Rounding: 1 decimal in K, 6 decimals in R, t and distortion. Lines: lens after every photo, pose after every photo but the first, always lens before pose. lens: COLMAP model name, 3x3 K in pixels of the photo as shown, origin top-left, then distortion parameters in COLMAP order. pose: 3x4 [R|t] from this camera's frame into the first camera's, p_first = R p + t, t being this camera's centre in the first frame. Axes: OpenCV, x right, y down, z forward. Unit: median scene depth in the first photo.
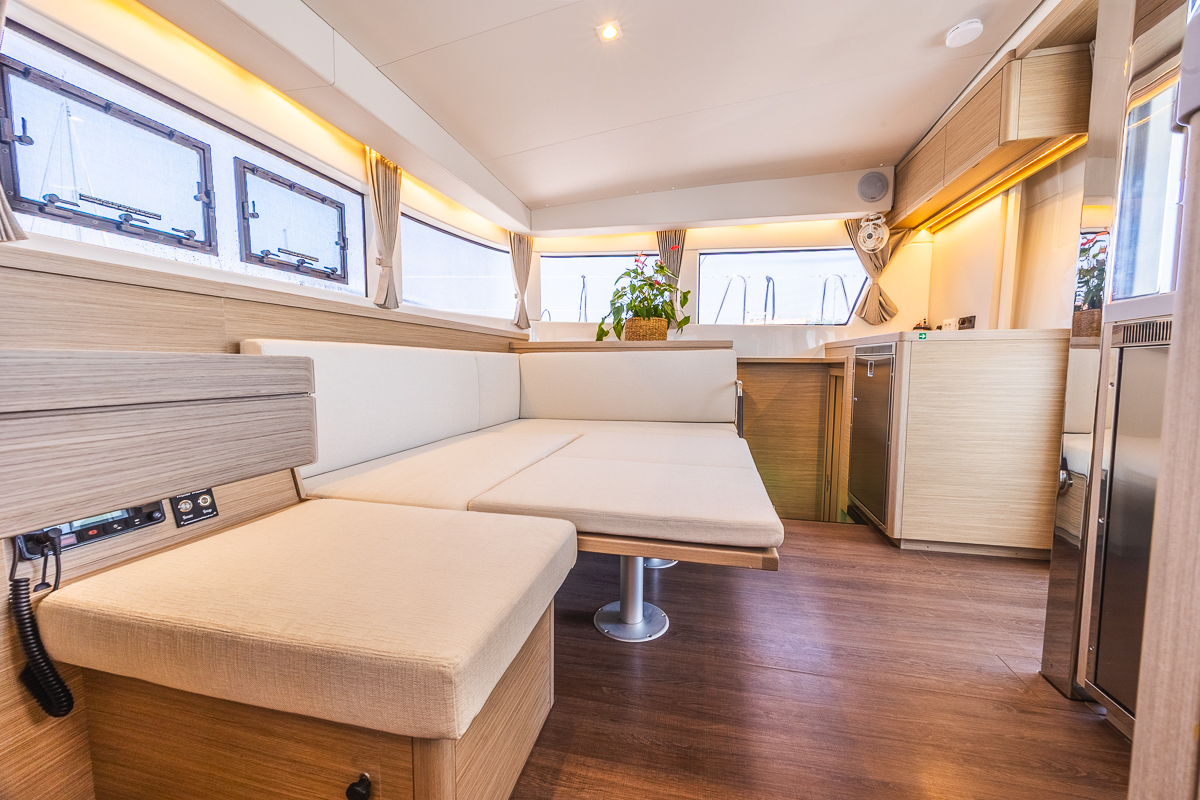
lens RADIAL K [[466.8, 0, 602.1], [0, 466.8, 403.7], [0, 0, 1]] dist [-0.000654, -0.000291]
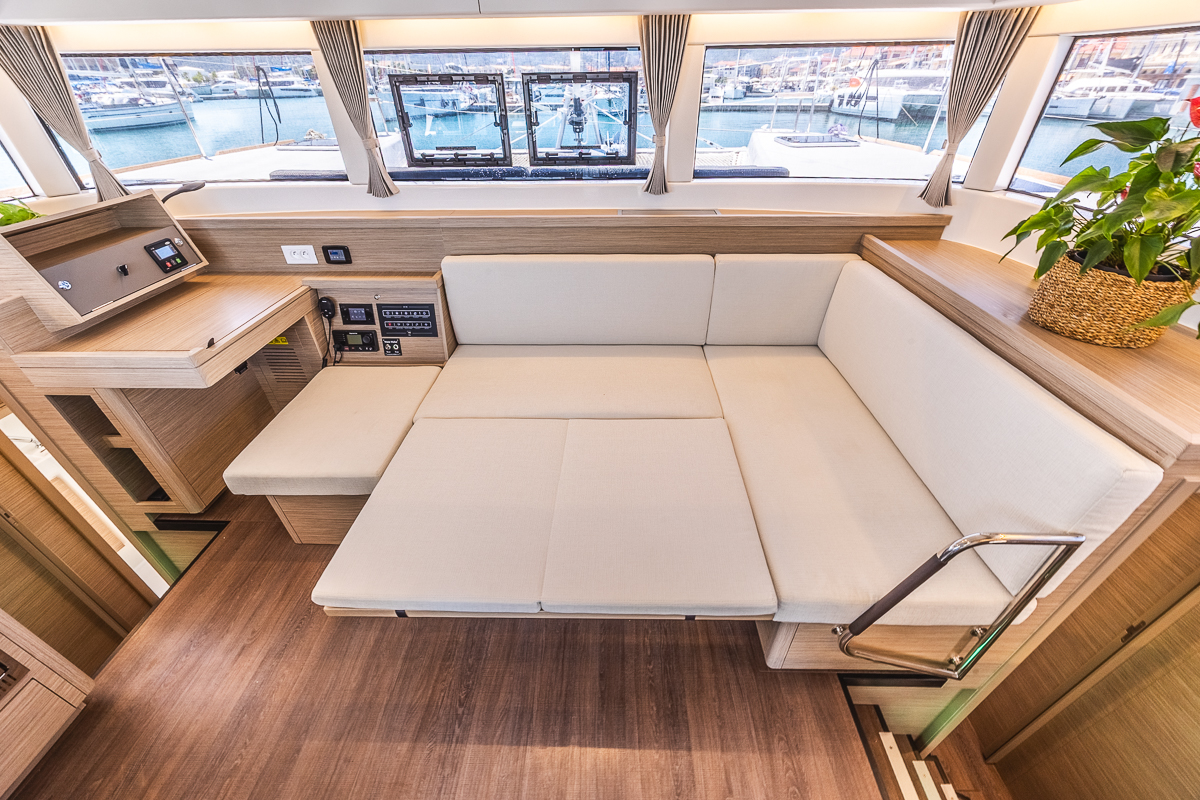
lens RADIAL K [[466.8, 0, 602.1], [0, 466.8, 403.7], [0, 0, 1]] dist [-0.000654, -0.000291]
pose [[0.196583, 0.560424, -0.804537, 0.591095], [-0.067896, 0.826359, 0.559035, -0.414455], [0.978133, -0.055272, 0.200499, 0.739436]]
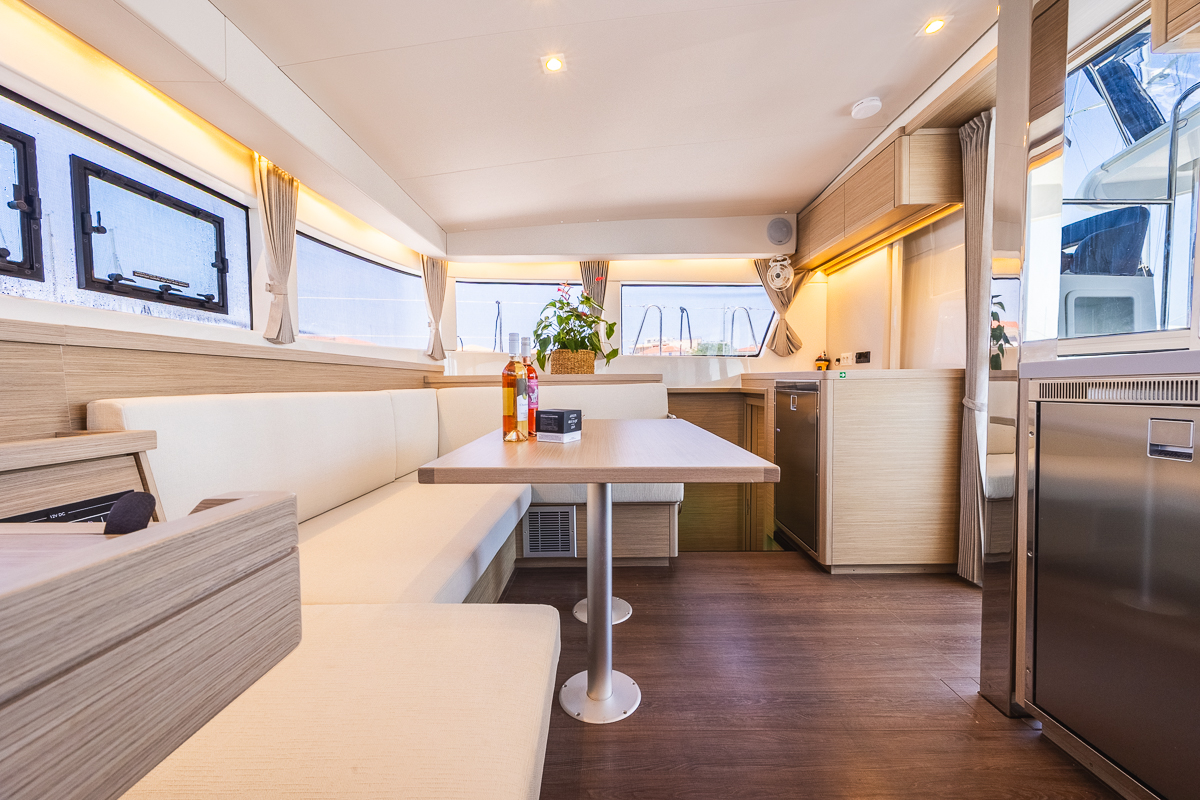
lens RADIAL K [[472.3, 0, 607.0], [0, 472.3, 403.2], [0, 0, 1]] dist [-0.001058, -0.000175]
pose [[0.975248, -0.020460, 0.220166, -0.083422], [0.029559, 0.998836, -0.038114, -0.050258], [-0.219130, 0.043678, 0.974718, 0.051371]]
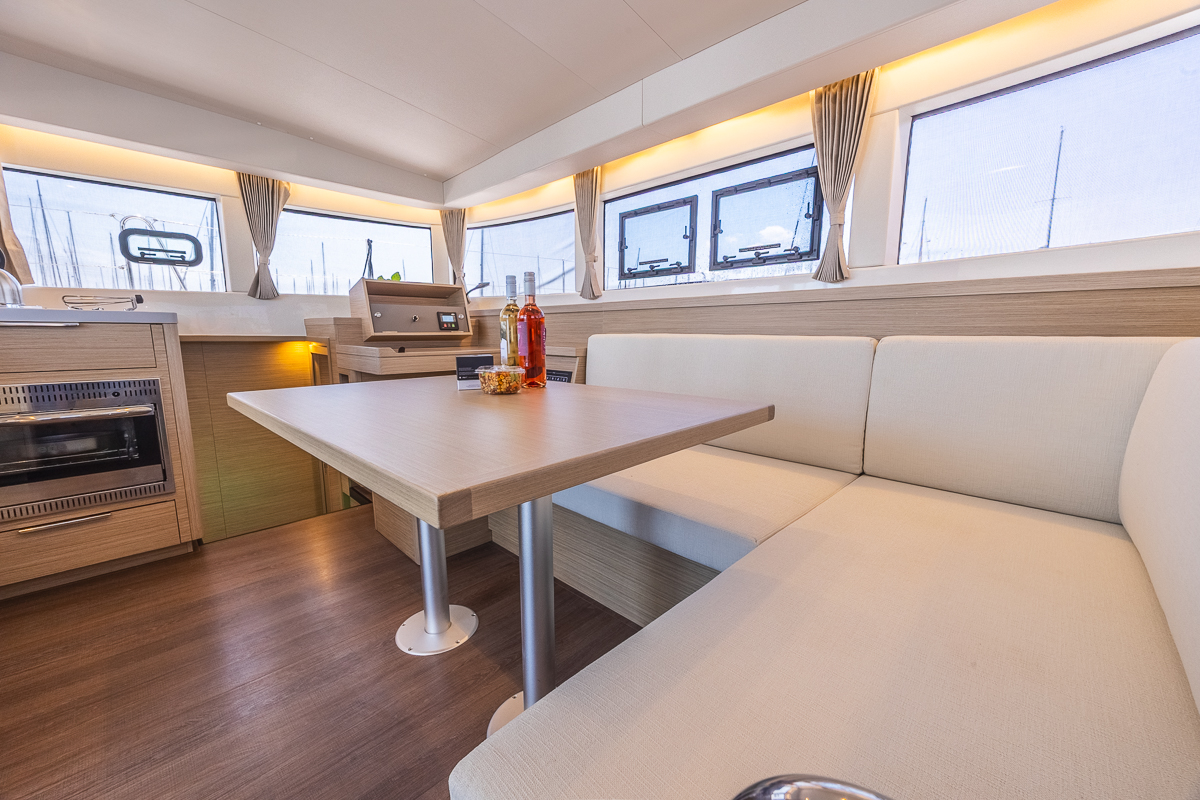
lens RADIAL K [[457.7, 0, 600.0], [0, 457.7, 400.0], [0, 0, 1]] dist [0.000403, 0.000022]
pose [[-0.528136, 0.124022, -0.840054, 0.439755], [-0.071083, 0.979348, 0.189275, -0.140132], [0.846180, 0.159676, -0.508413, 1.201352]]
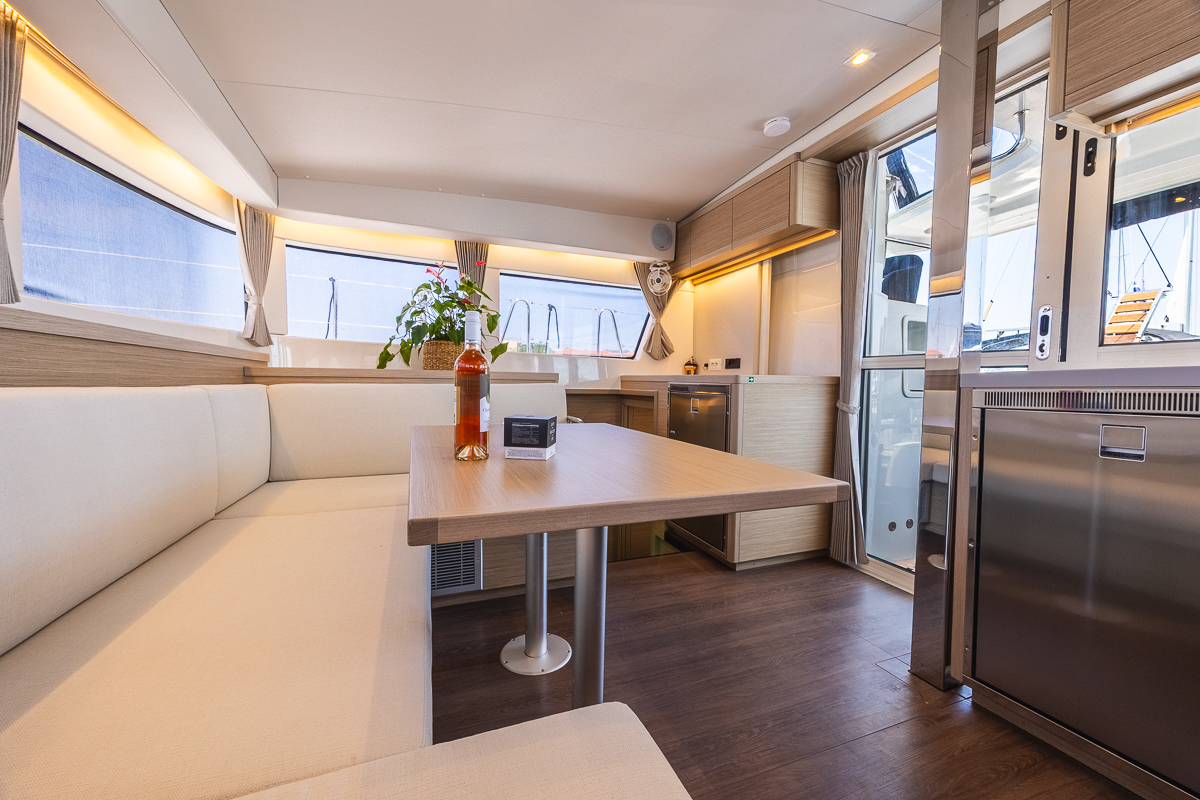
lens RADIAL K [[463.3, 0, 604.0], [0, 463.3, 404.3], [0, 0, 1]] dist [0.004048, 0.000209]
pose [[0.824646, -0.017465, 0.565379, -0.226100], [0.036182, 0.999105, -0.021911, -0.068518], [-0.564491, 0.038525, 0.824540, 0.259754]]
